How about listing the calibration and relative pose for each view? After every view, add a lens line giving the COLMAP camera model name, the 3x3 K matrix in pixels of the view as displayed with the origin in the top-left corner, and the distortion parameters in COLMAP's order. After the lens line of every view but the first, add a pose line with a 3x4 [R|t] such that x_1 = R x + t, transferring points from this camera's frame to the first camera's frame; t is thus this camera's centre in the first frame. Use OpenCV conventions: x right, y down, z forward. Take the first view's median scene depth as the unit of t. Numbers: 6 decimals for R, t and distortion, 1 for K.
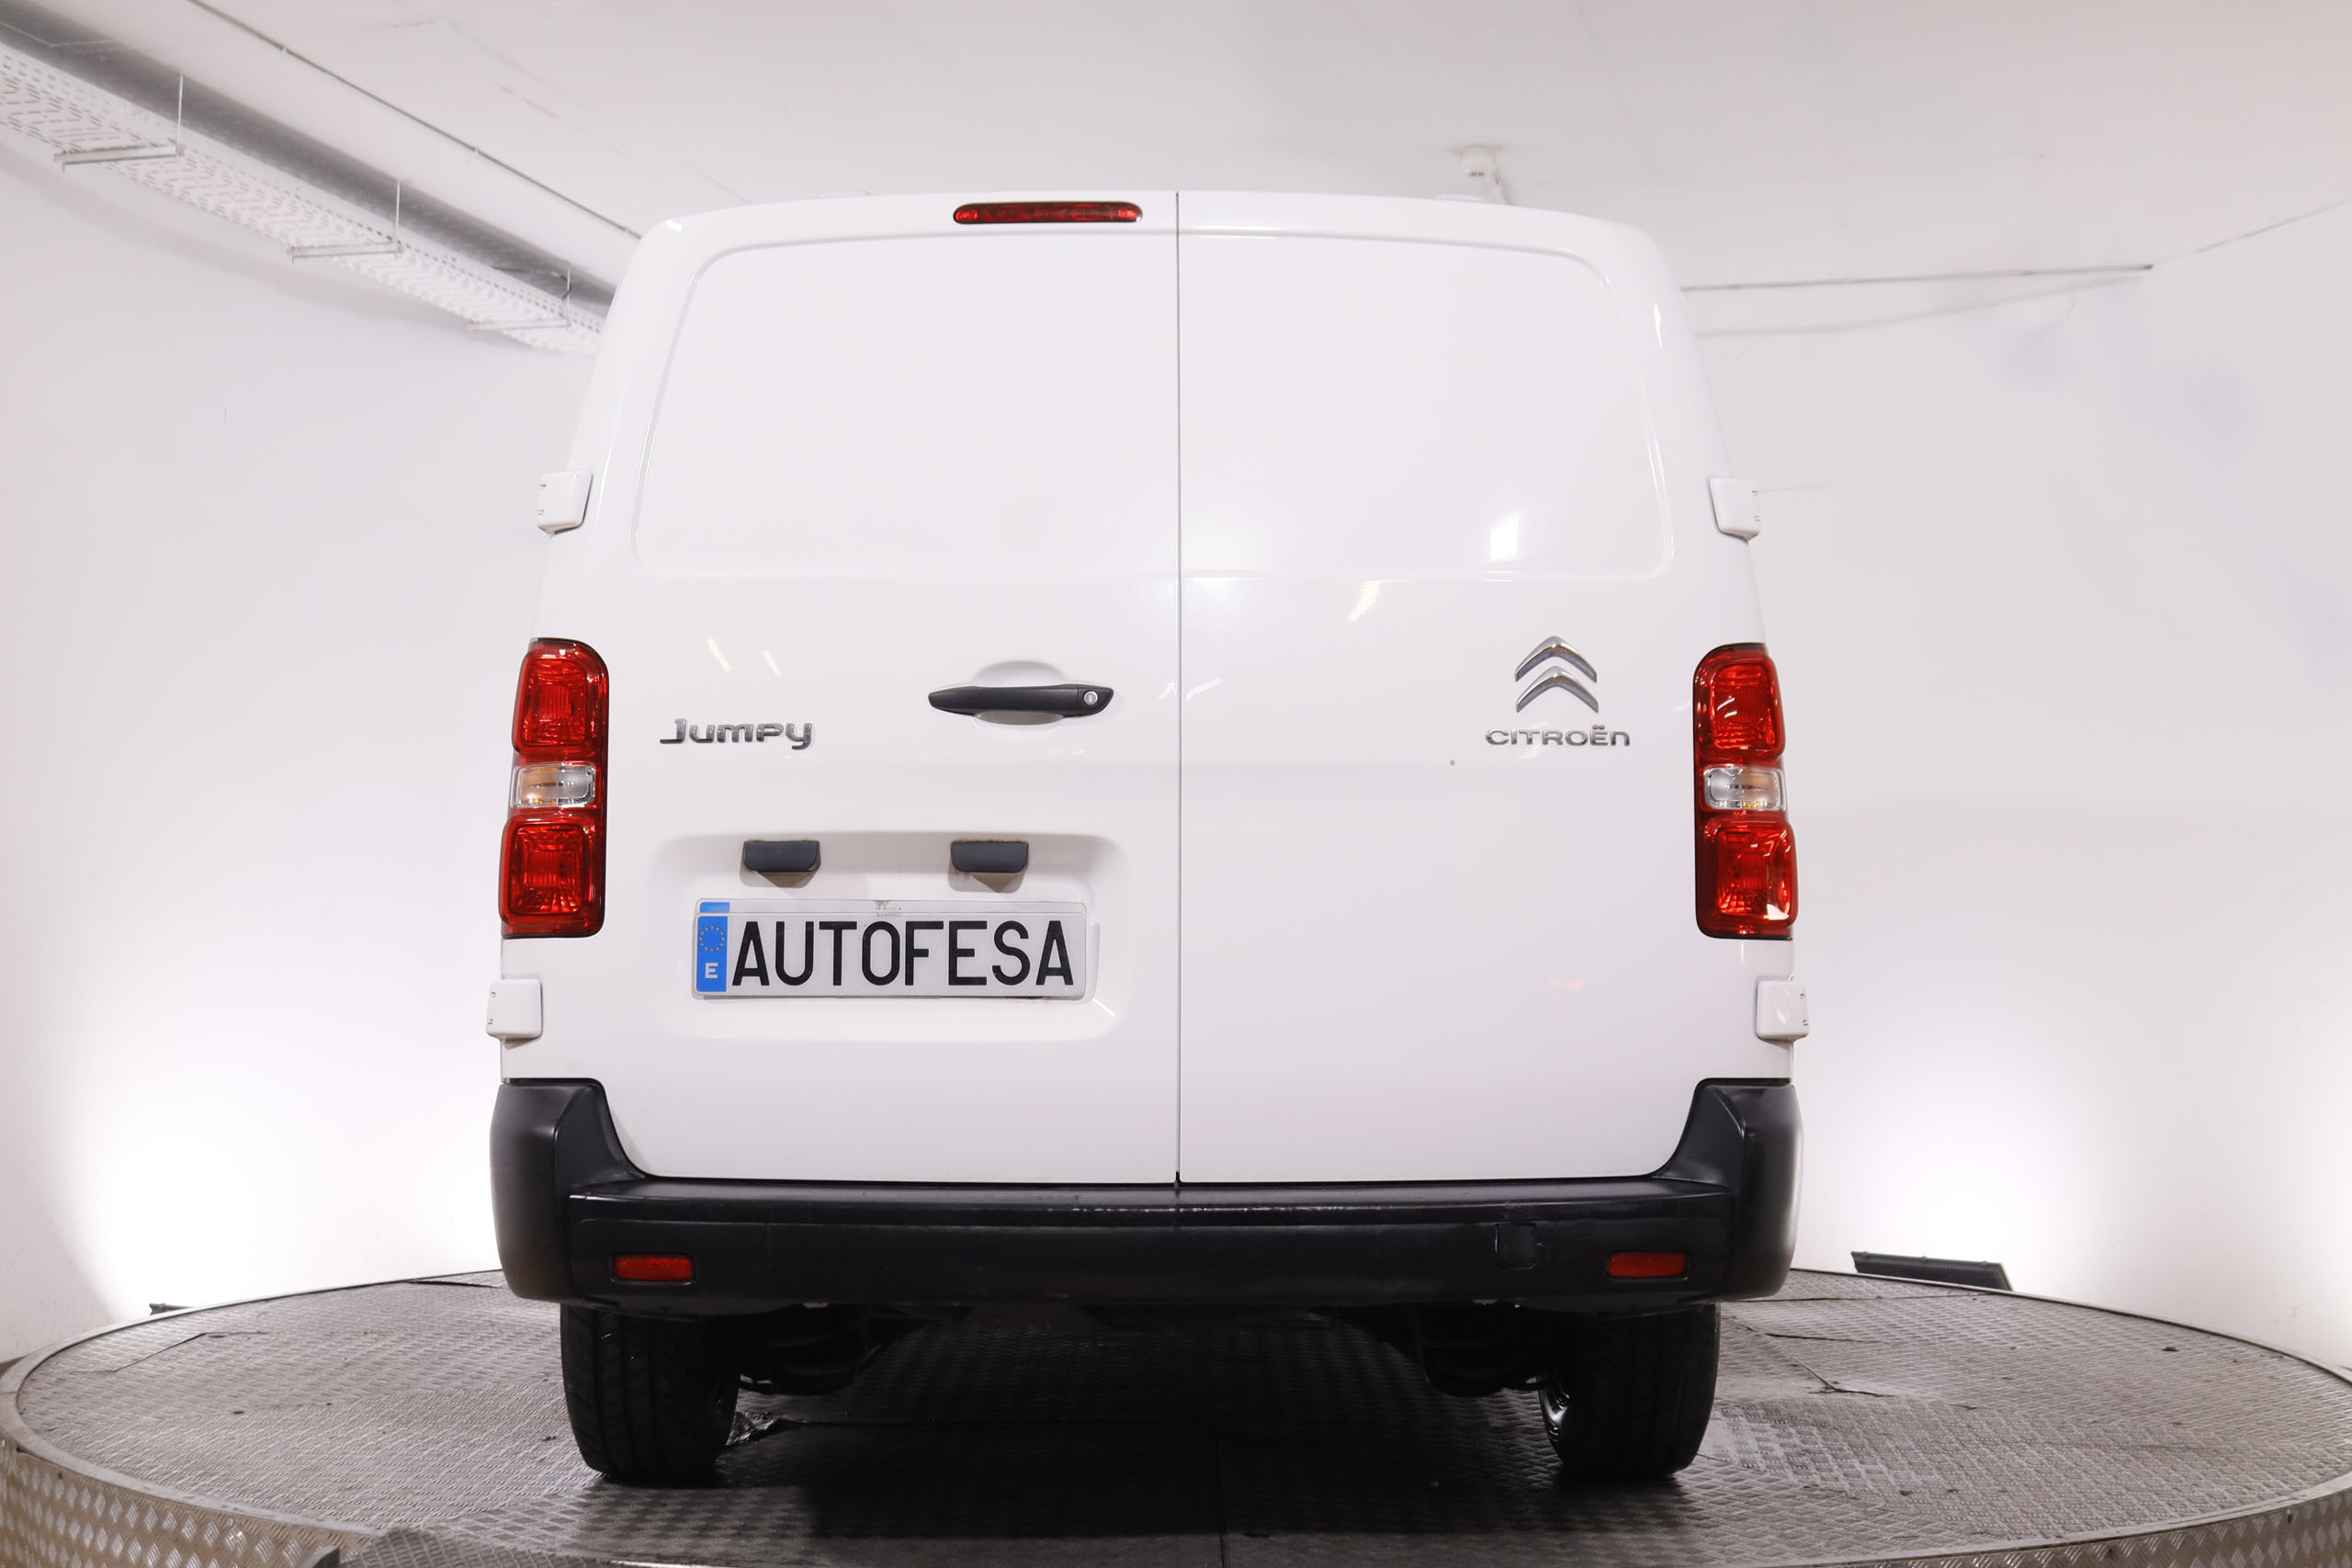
lens RADIAL K [[2921.0, 0, 1191.1], [0, 2921.0, 788.1], [0, 0, 1]] dist [-0.039550, 0.000000]
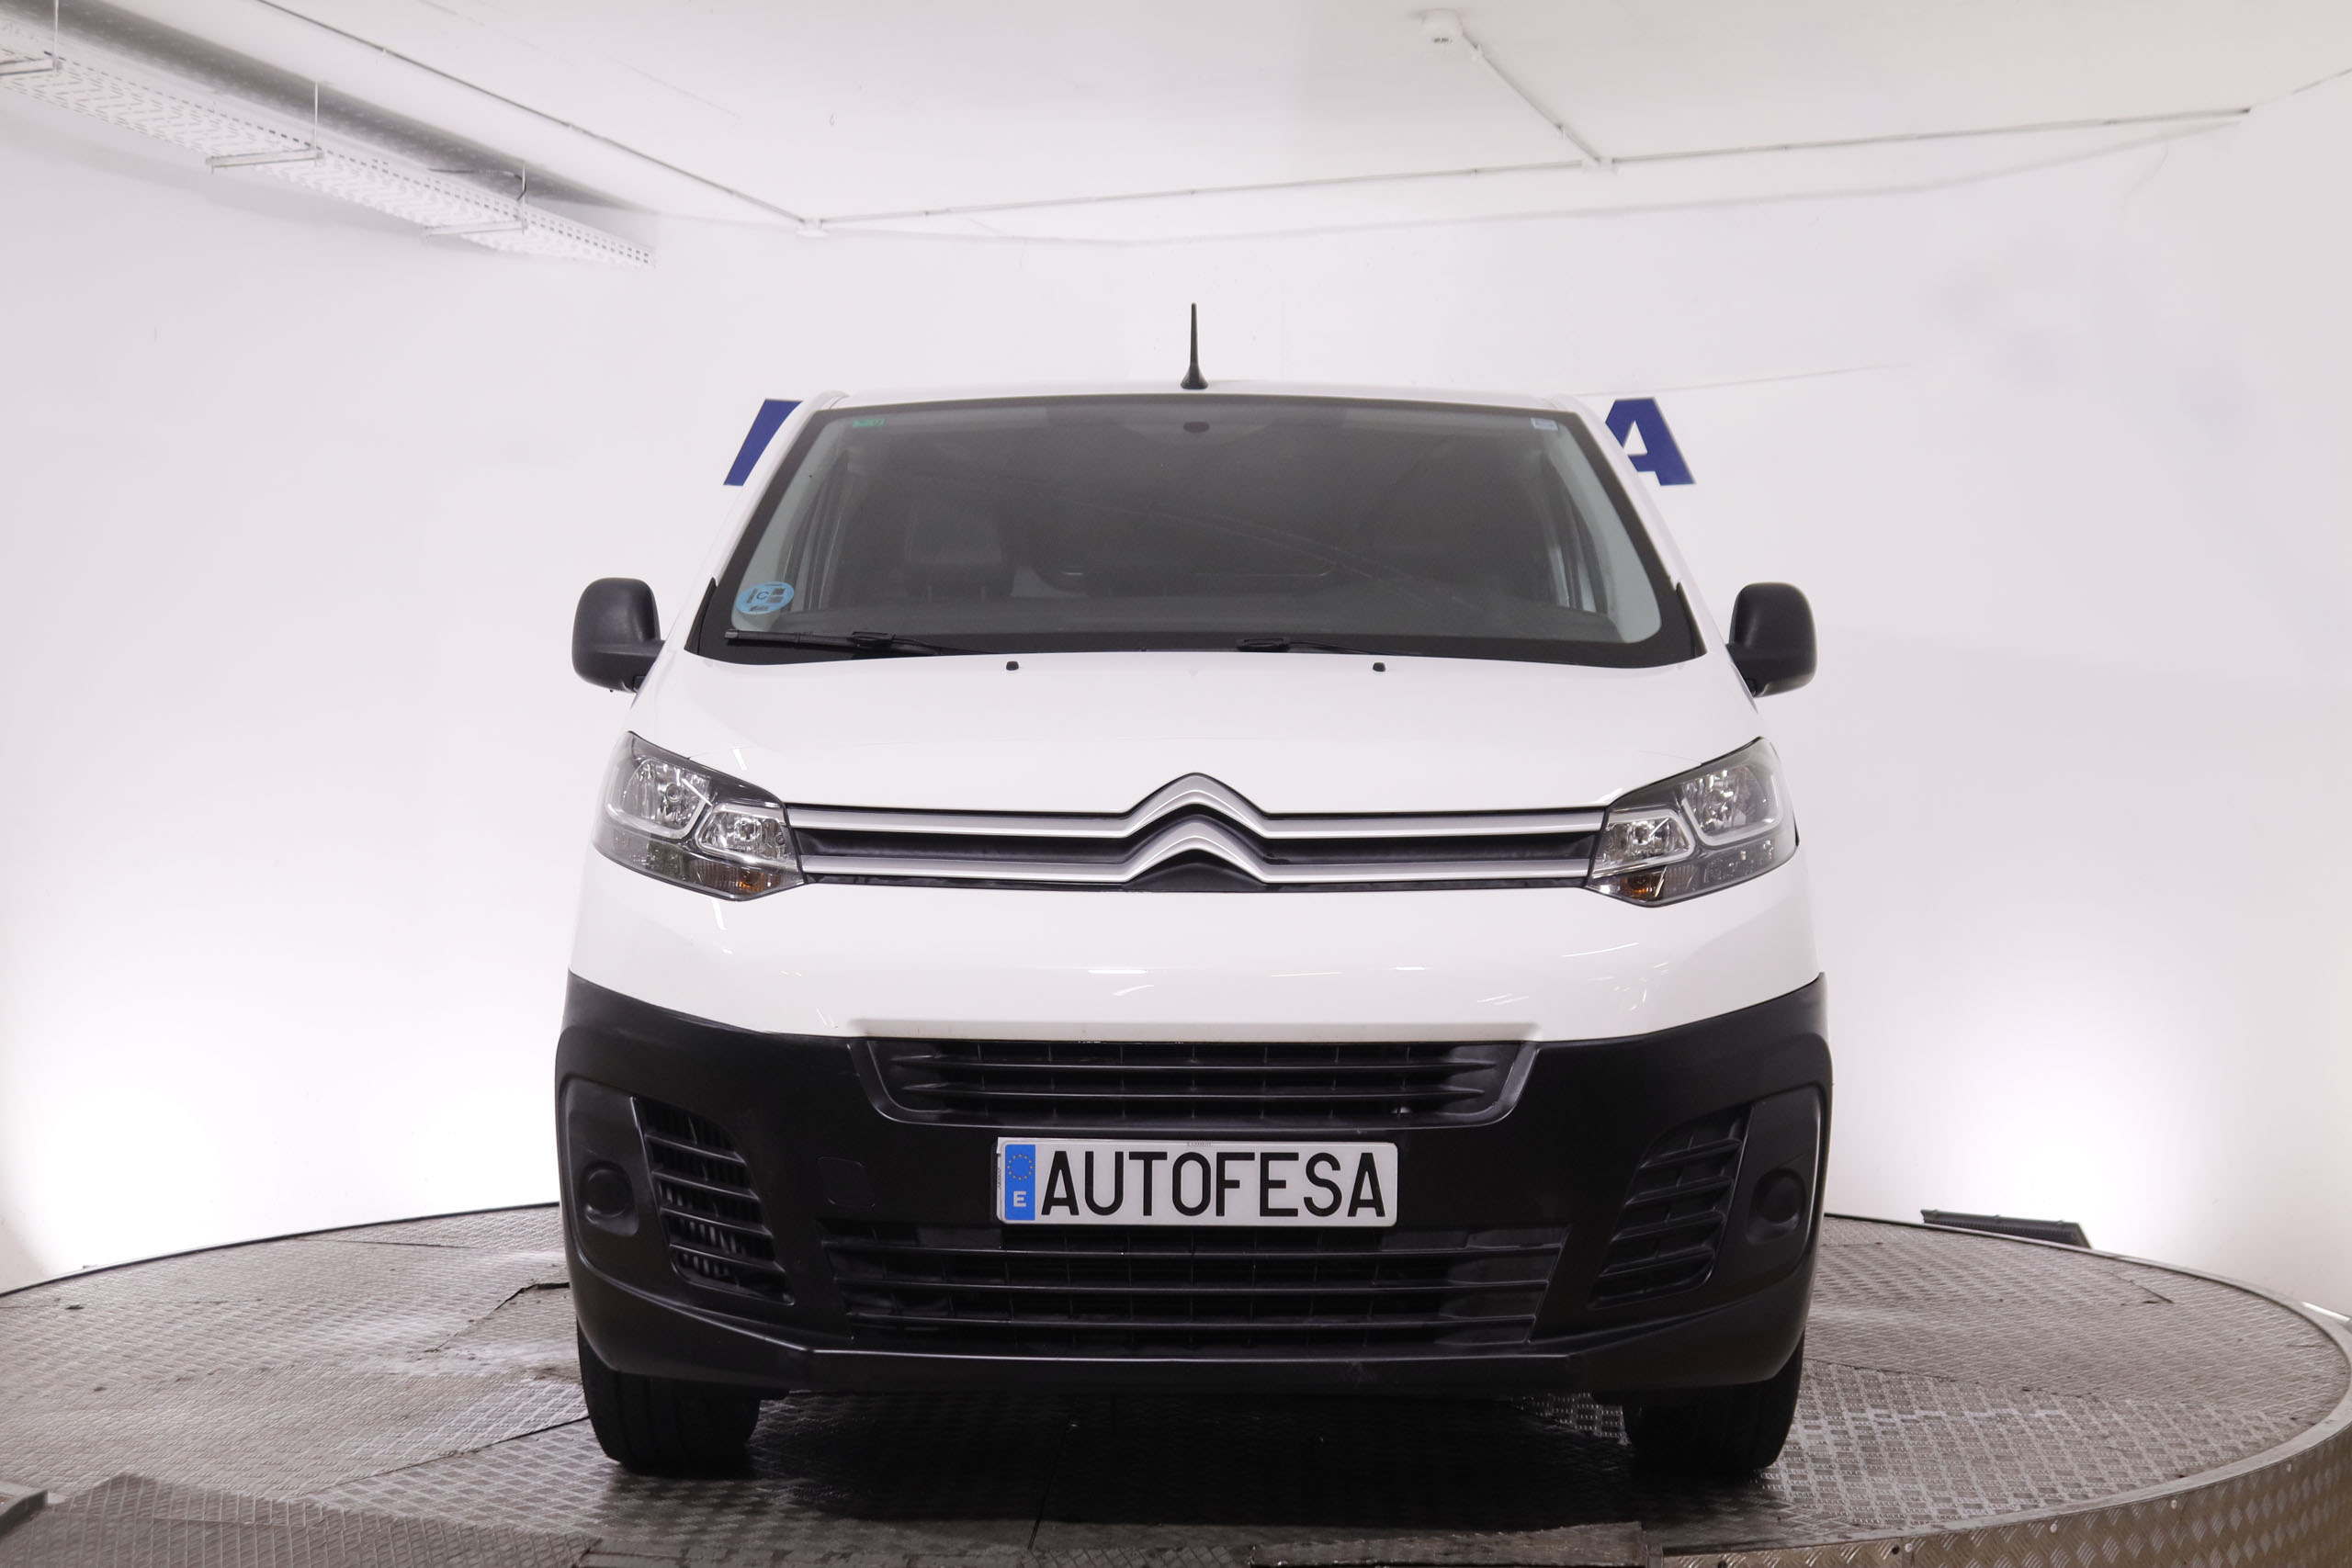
lens RADIAL K [[3255.2, 0, 1133.3], [0, 3255.2, 781.1], [0, 0, 1]] dist [-0.013989, 0.000000]
pose [[0.995849, -0.013710, -0.089983, 0.100047], [0.015864, 0.999603, 0.023269, -0.001957], [0.089628, -0.024600, 0.995671, -0.044696]]
